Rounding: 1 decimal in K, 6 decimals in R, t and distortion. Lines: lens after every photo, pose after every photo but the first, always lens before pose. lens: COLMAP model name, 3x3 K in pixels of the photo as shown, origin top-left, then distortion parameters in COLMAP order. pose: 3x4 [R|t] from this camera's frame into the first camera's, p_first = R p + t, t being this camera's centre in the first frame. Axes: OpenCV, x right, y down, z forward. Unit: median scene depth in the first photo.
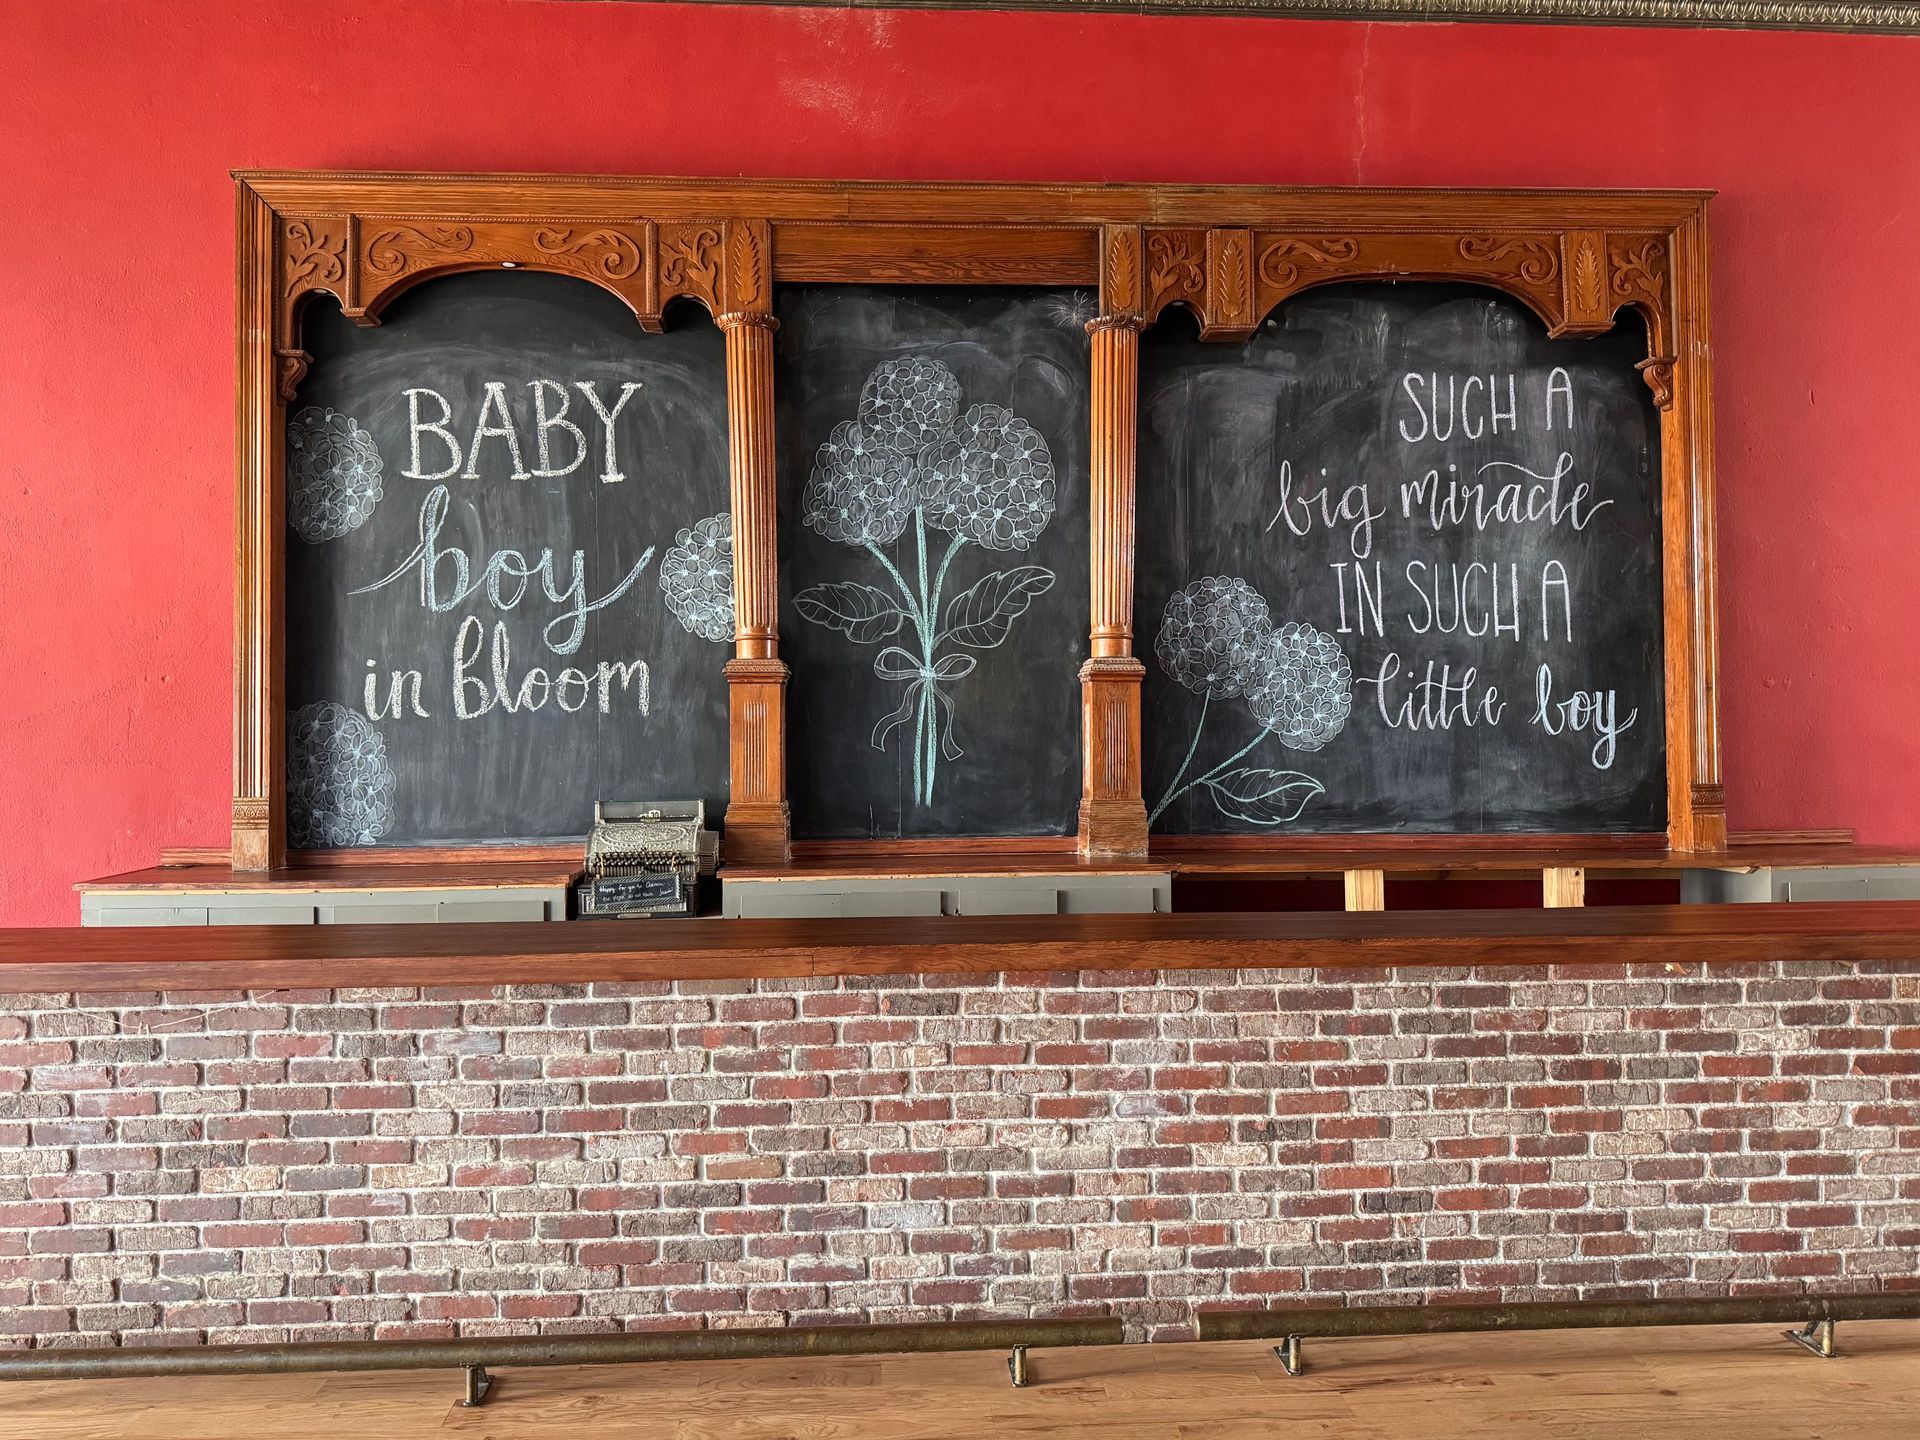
lens RADIAL K [[1373.8, 0, 945.9], [0, 1373.8, 743.4], [0, 0, 1]] dist [0.040467, -0.042627]
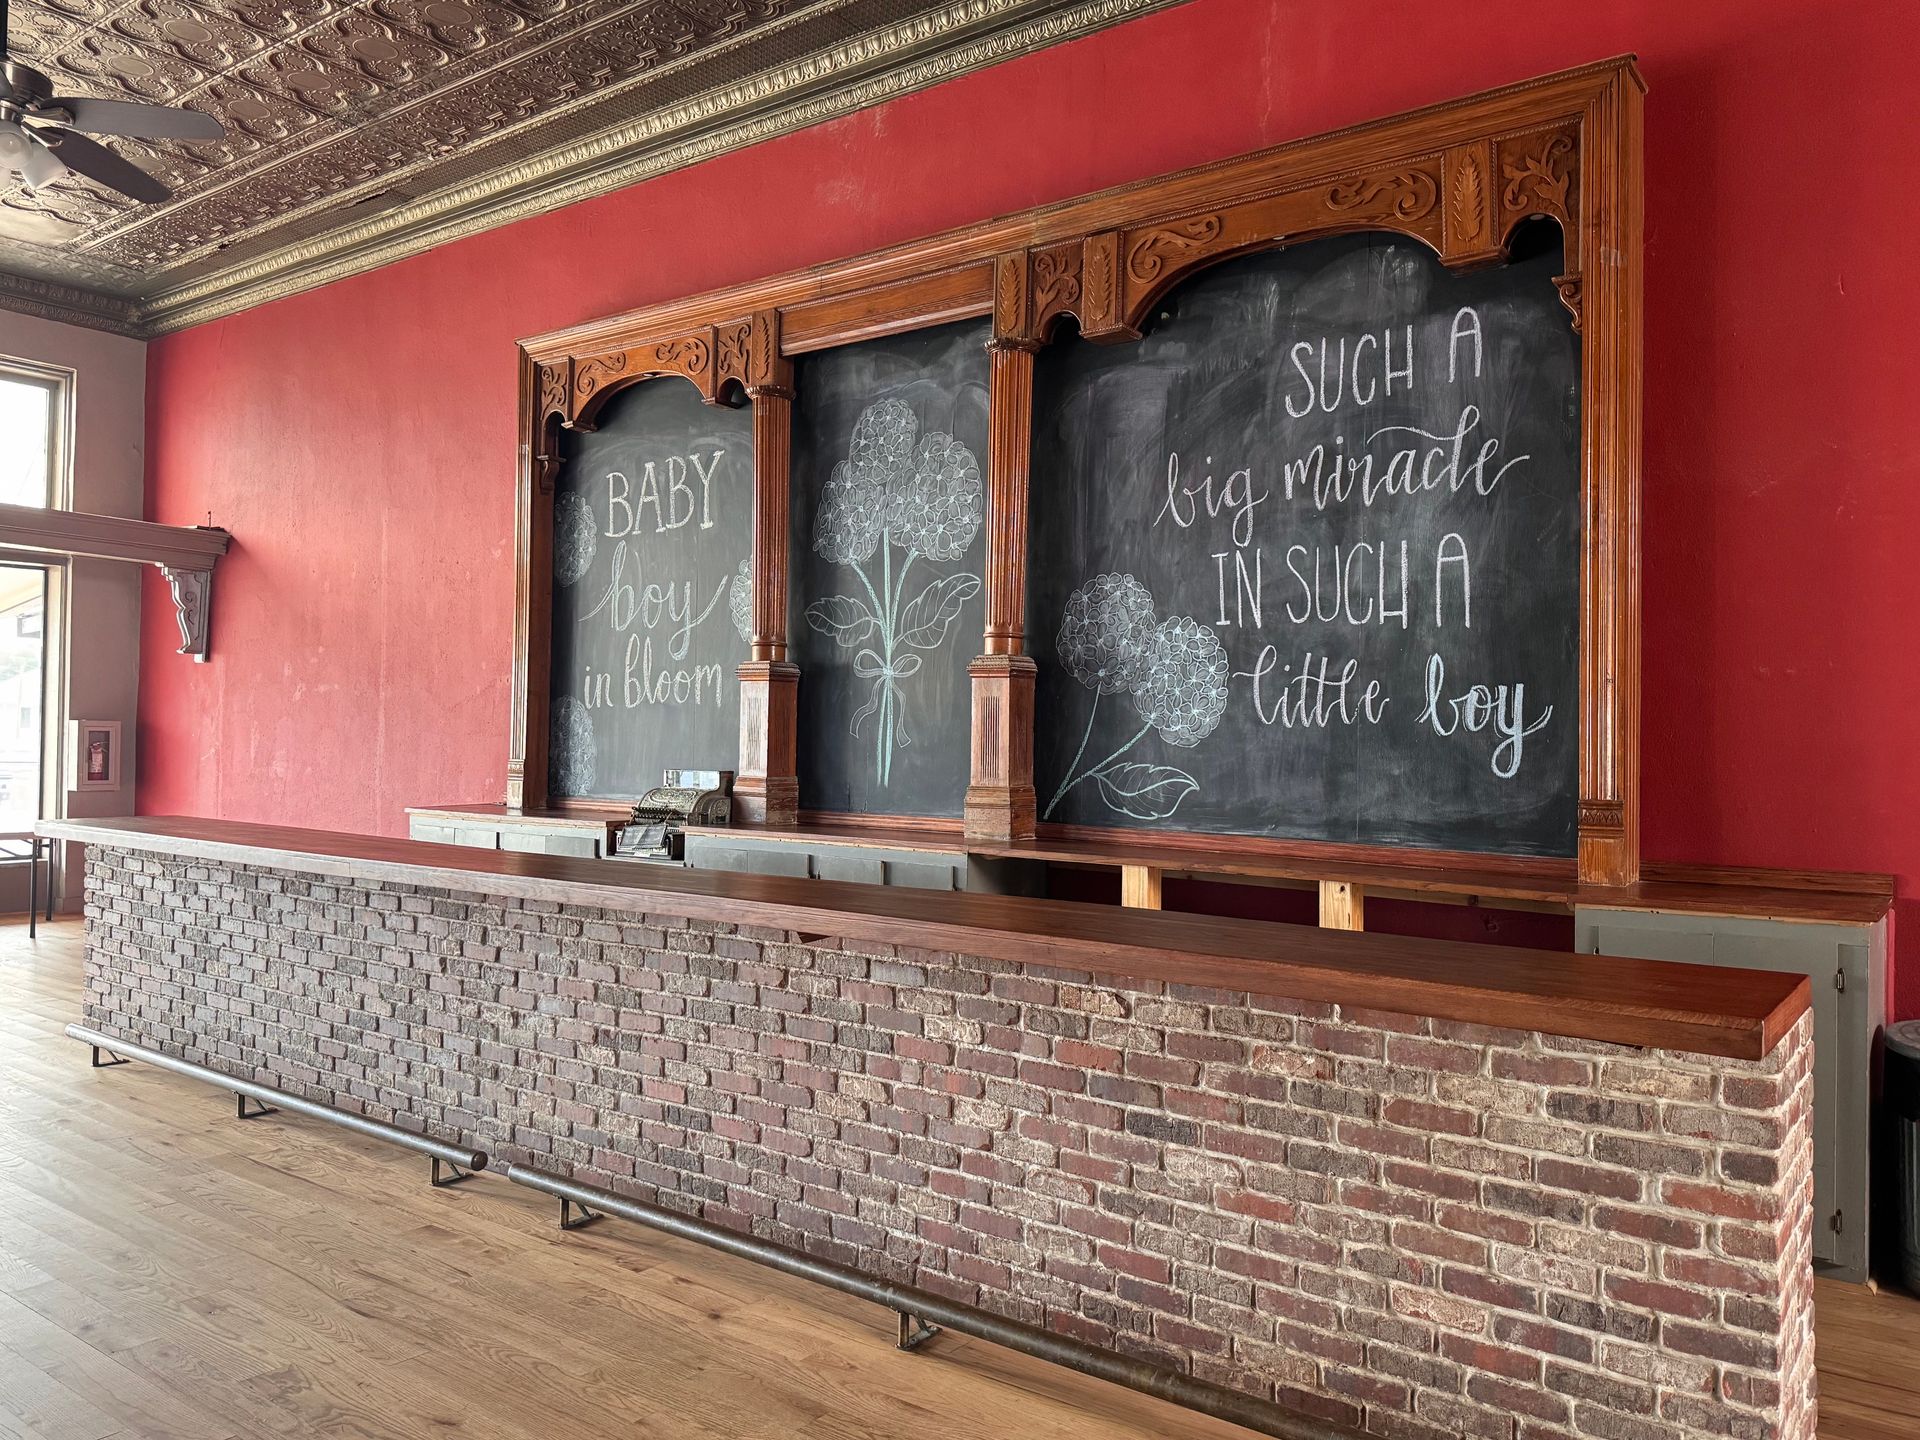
lens RADIAL K [[1373.8, 0, 1014.3], [0, 1373.8, 744.8], [0, 0, 1]] dist [0.040467, -0.042627]
pose [[0.776282, 0.023027, -0.629966, 0.809221], [-0.025374, 0.999664, 0.005274, 0.001834], [0.629875, 0.011891, 0.776605, 0.170150]]
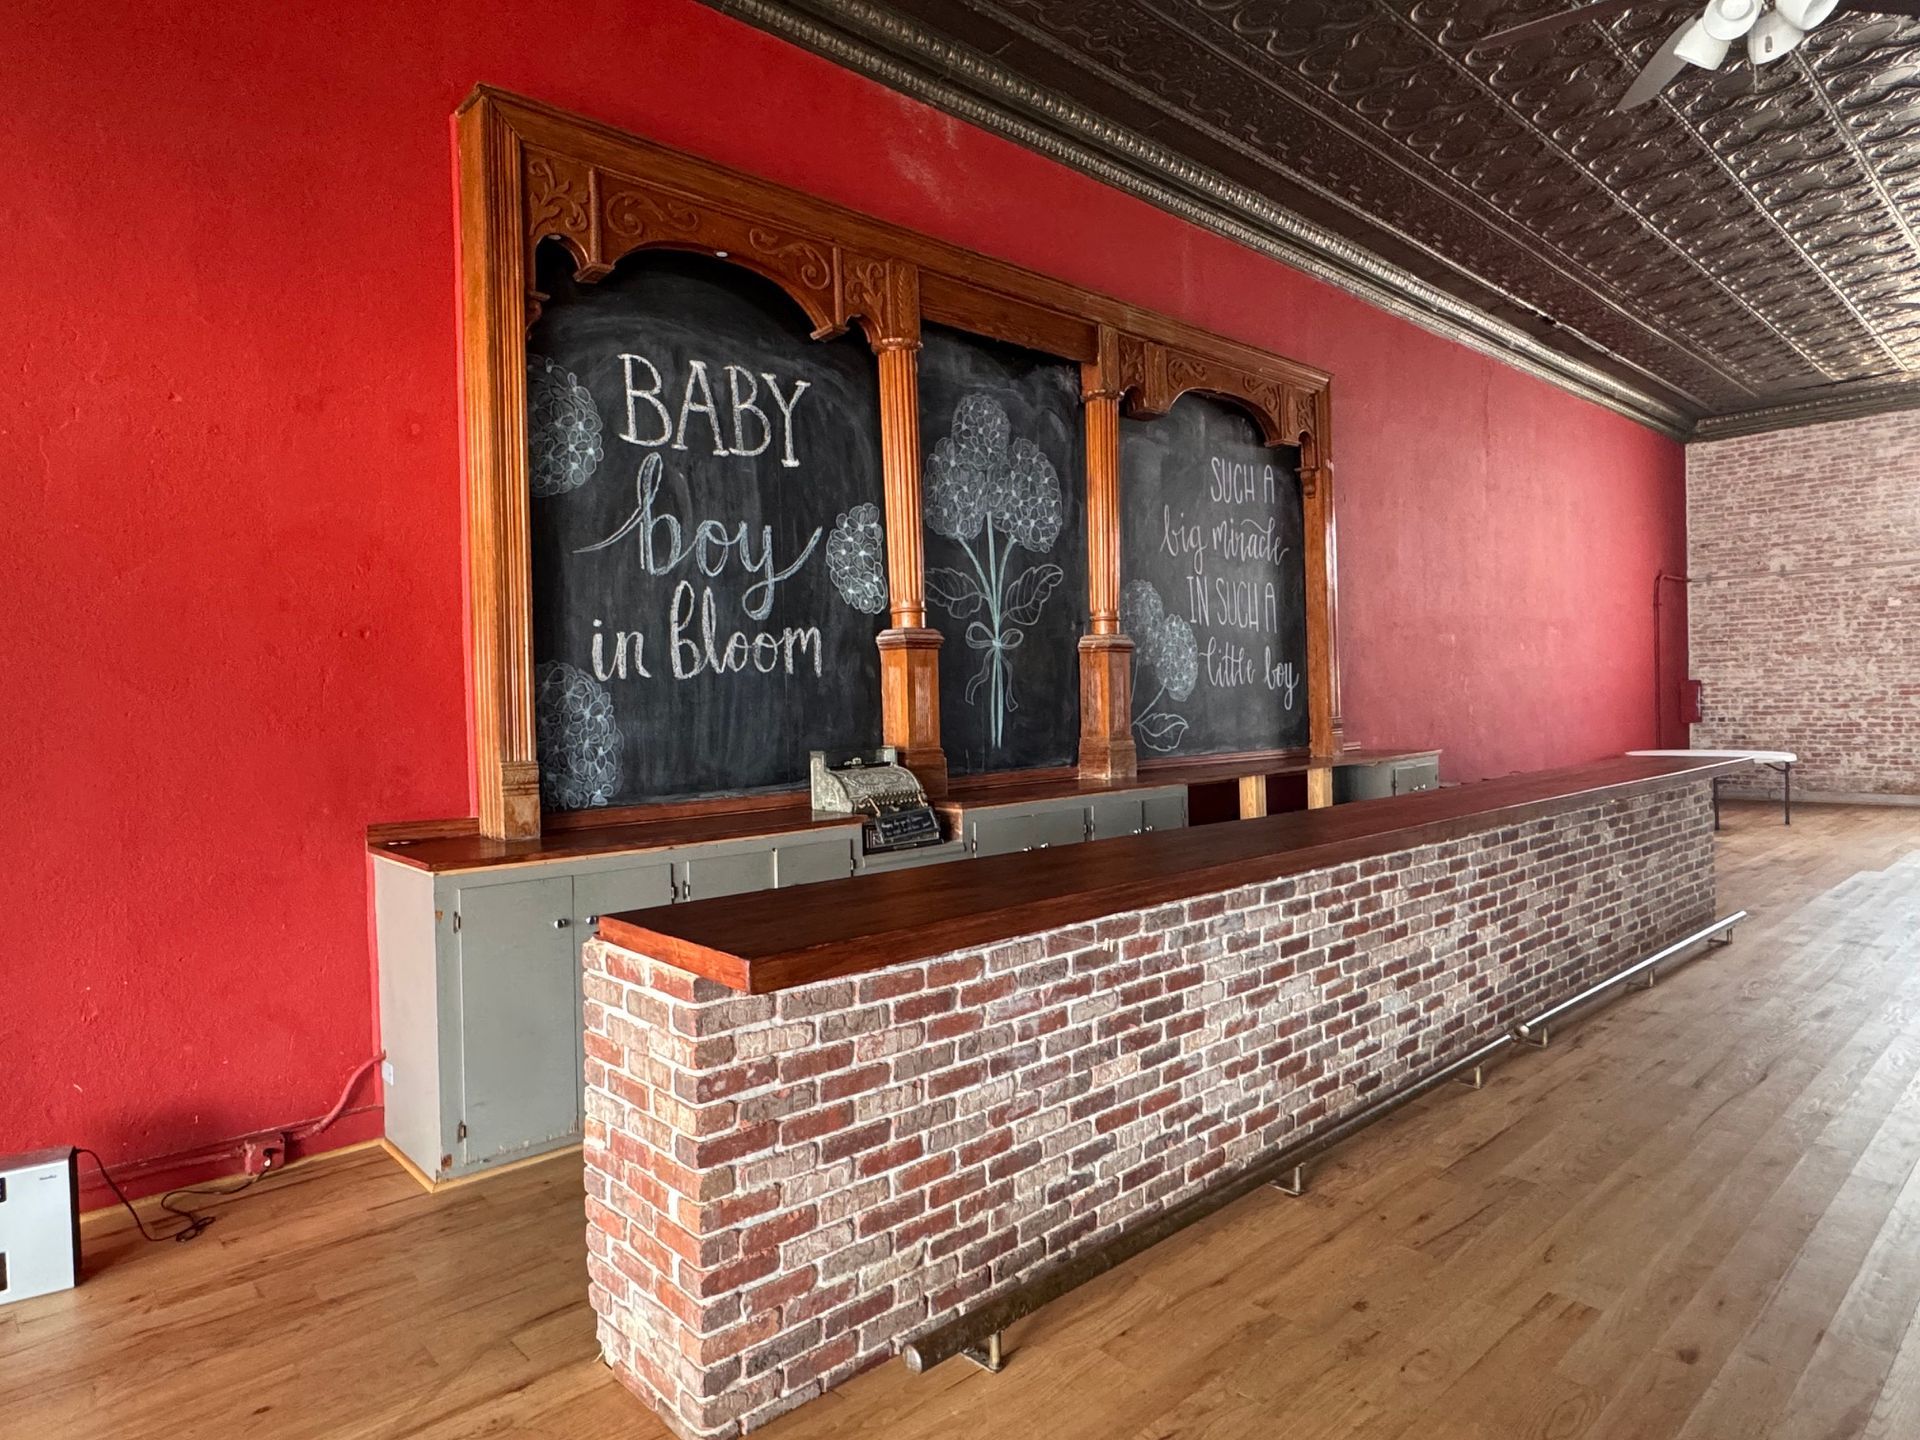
lens RADIAL K [[1097.8, 0, 929.9], [0, 1097.8, 735.9], [0, 0, 1]] dist [-0.038830, 0.004647]
pose [[0.798940, -0.031476, 0.600586, -0.687179], [0.022393, 0.999494, 0.022593, 0.010440], [-0.600993, -0.004601, 0.799241, 0.223246]]
